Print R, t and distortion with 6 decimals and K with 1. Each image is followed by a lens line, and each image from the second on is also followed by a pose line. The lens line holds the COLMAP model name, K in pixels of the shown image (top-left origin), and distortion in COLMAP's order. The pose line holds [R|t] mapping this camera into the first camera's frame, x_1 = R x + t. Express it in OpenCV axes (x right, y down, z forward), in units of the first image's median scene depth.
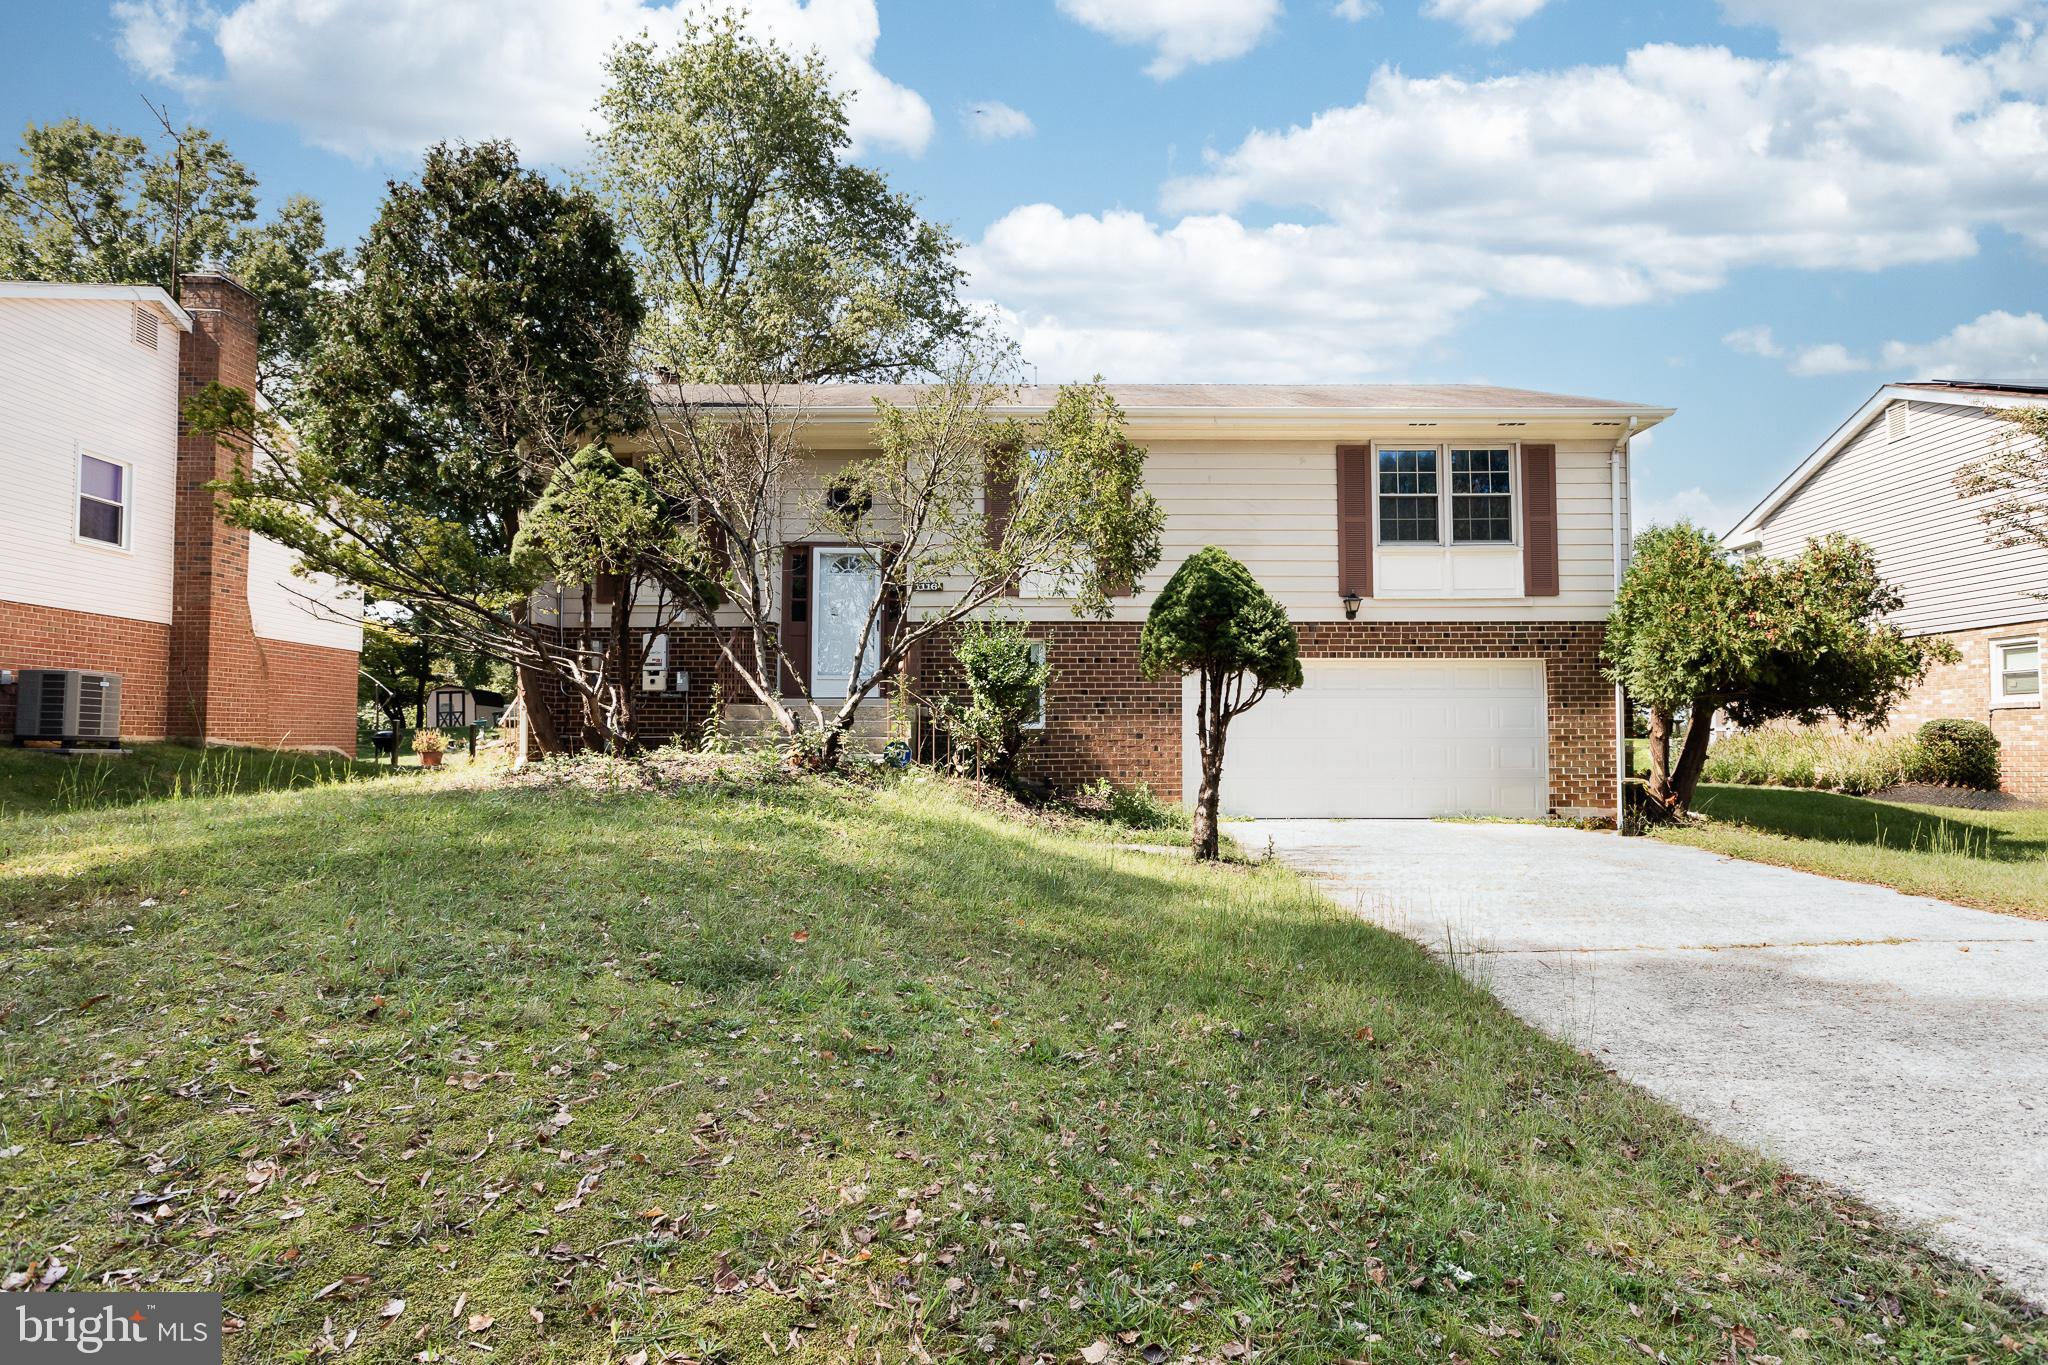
lens RADIAL K [[1031.6, 0, 1040.4], [0, 1031.6, 693.9], [0, 0, 1]] dist [-0.003850, 0.000567]
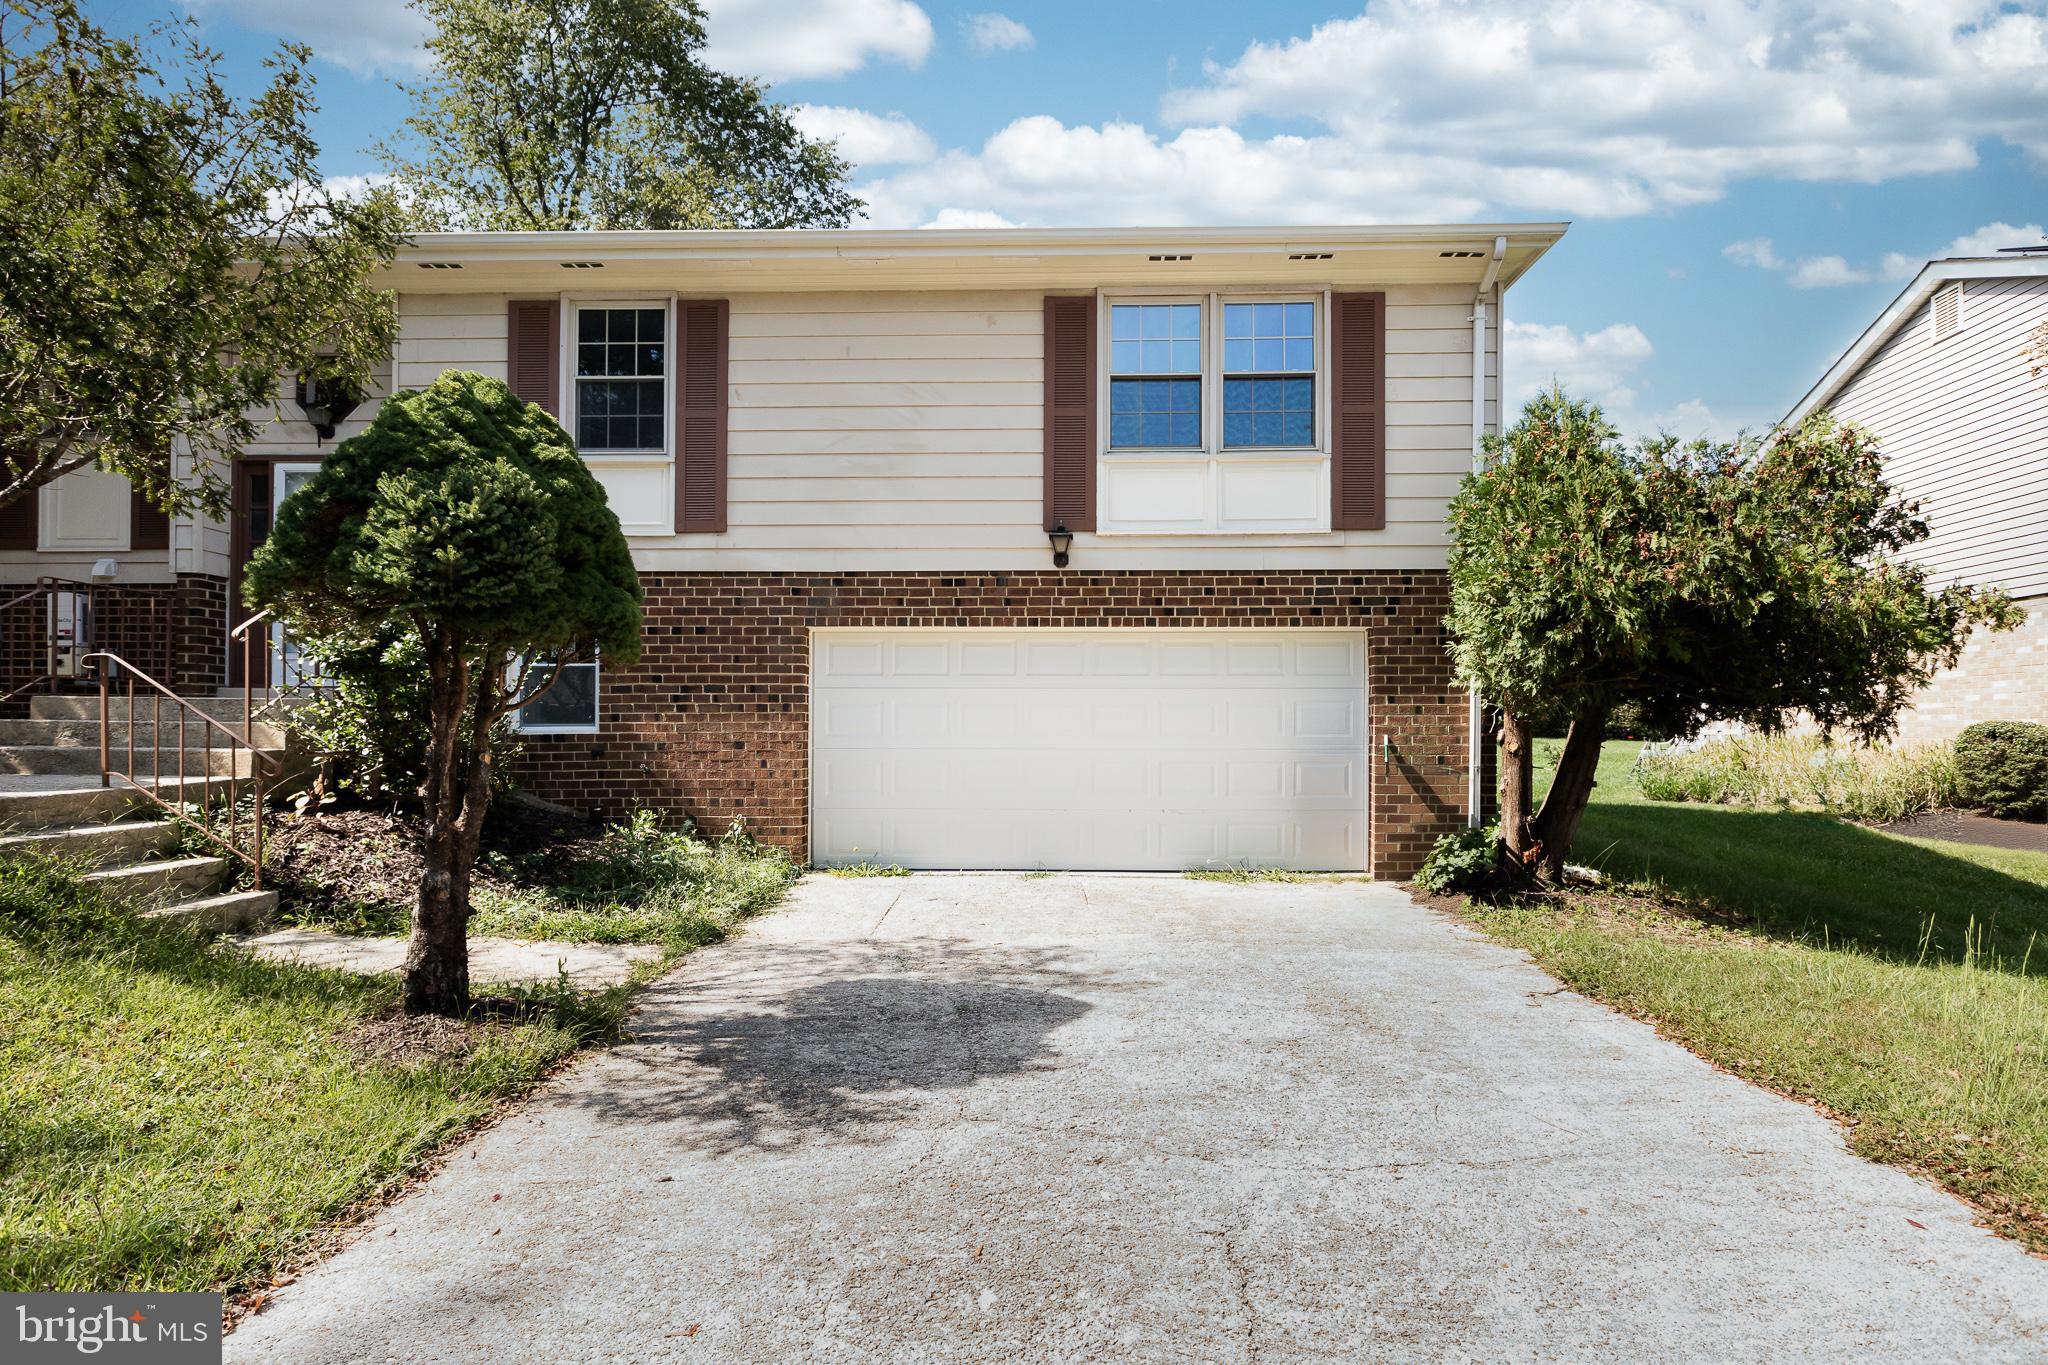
lens RADIAL K [[1031.6, 0, 1042.7], [0, 1031.6, 732.3], [0, 0, 1]] dist [-0.003850, 0.000567]
pose [[0.999548, 0.003147, -0.029909, 0.309118], [-0.001918, 0.999156, 0.041034, 0.005286], [0.030013, -0.040958, 0.998710, 0.345303]]
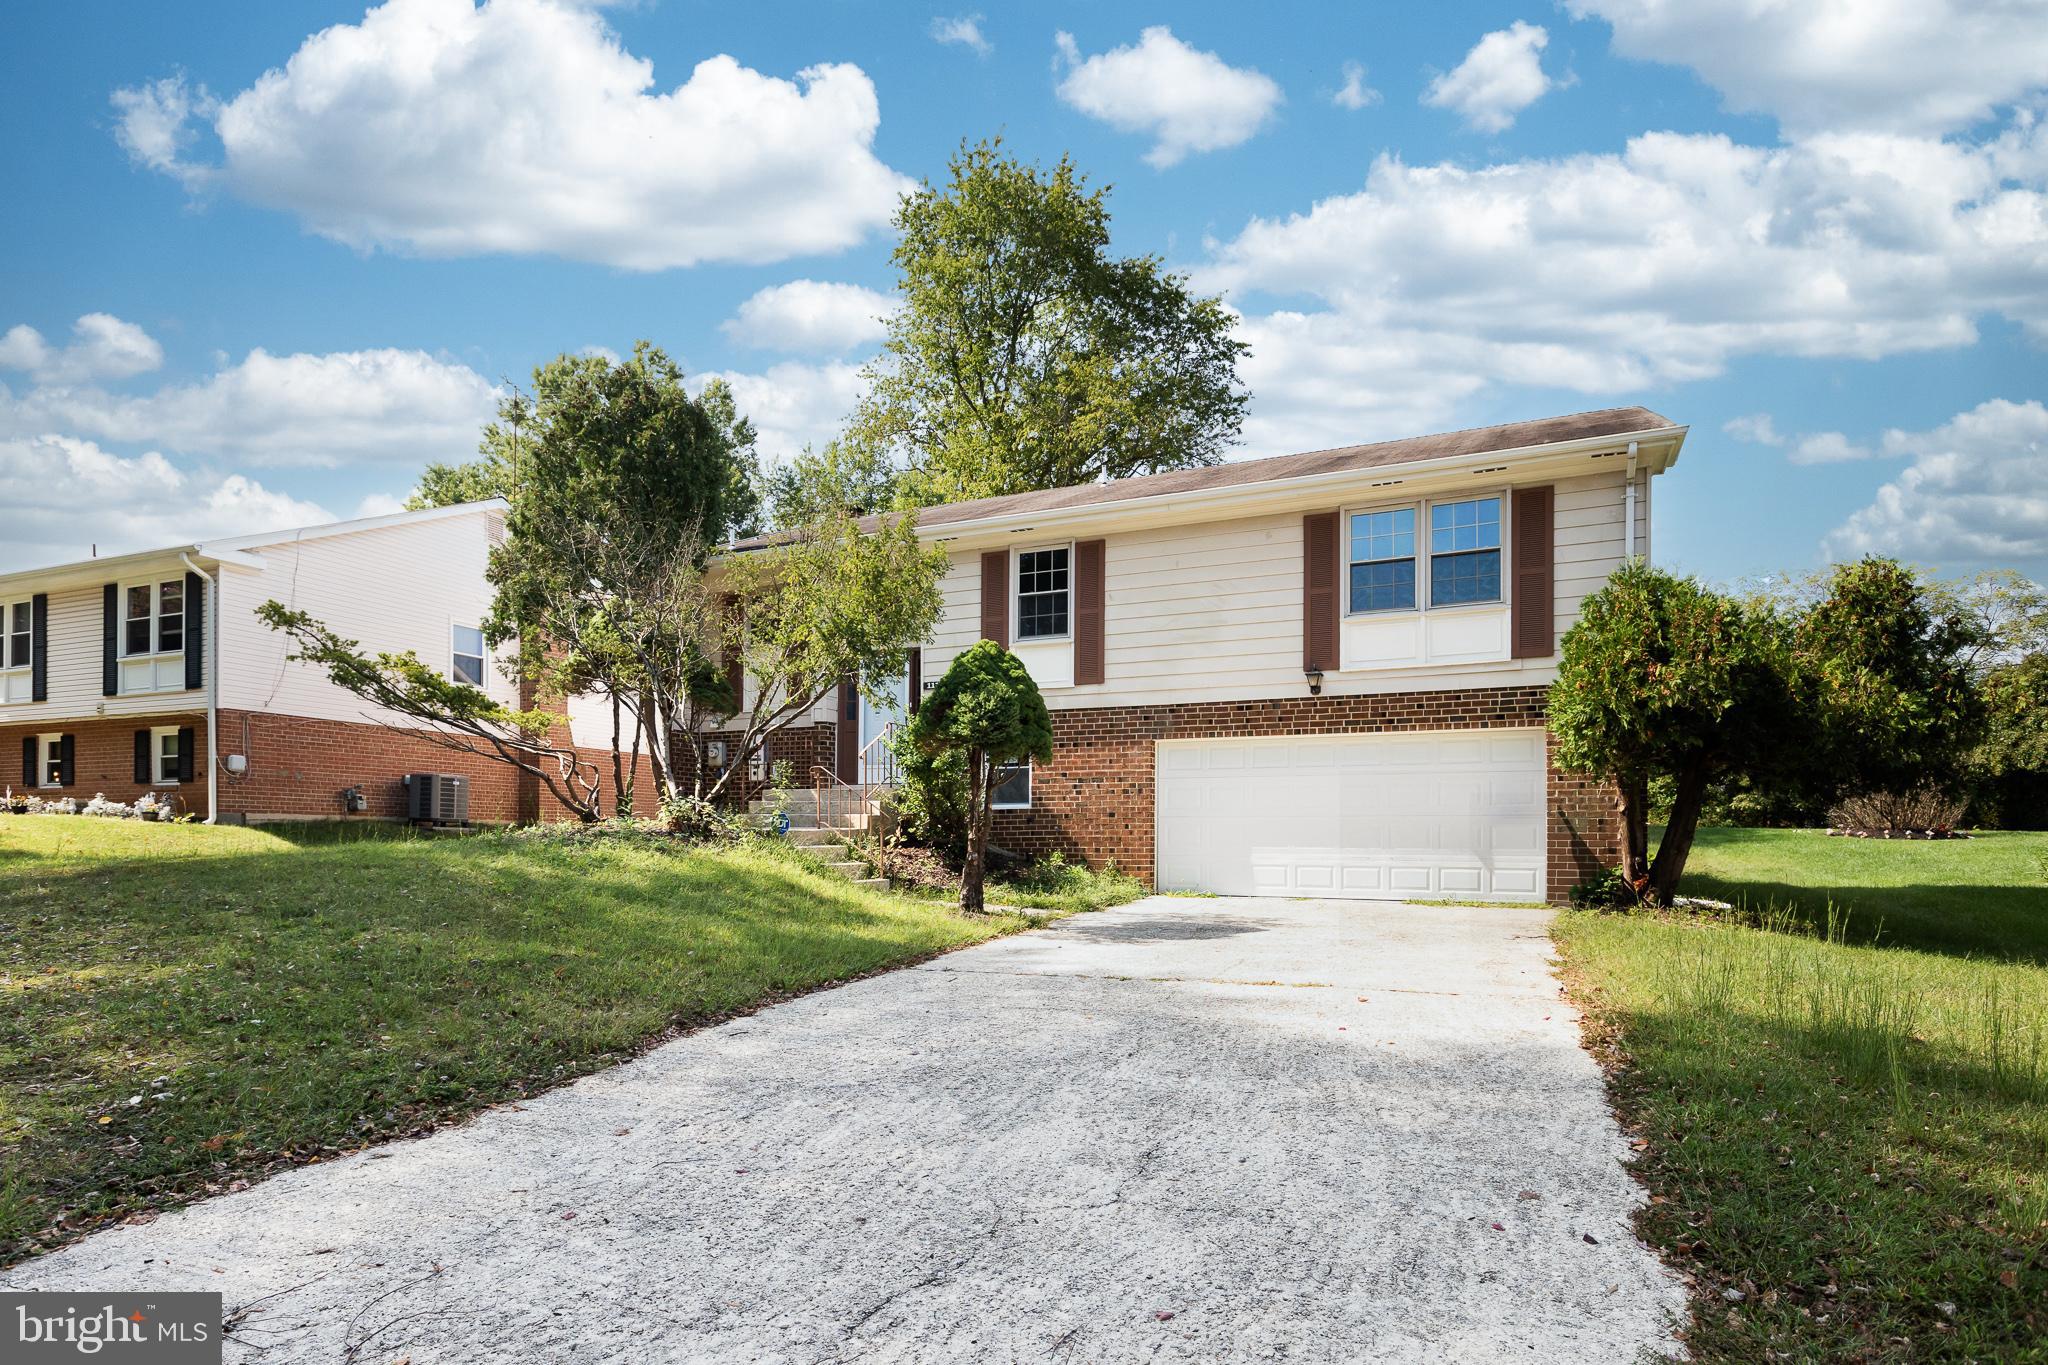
lens RADIAL K [[1095.9, 0, 1013.8], [0, 1095.9, 825.6], [0, 0, 1]] dist [-0.008343, 0.001929]
pose [[0.903532, -0.000395, -0.428520, 0.486591], [0.013388, 0.999537, 0.027308, 0.019681], [0.428311, -0.030410, 0.903119, -0.061506]]
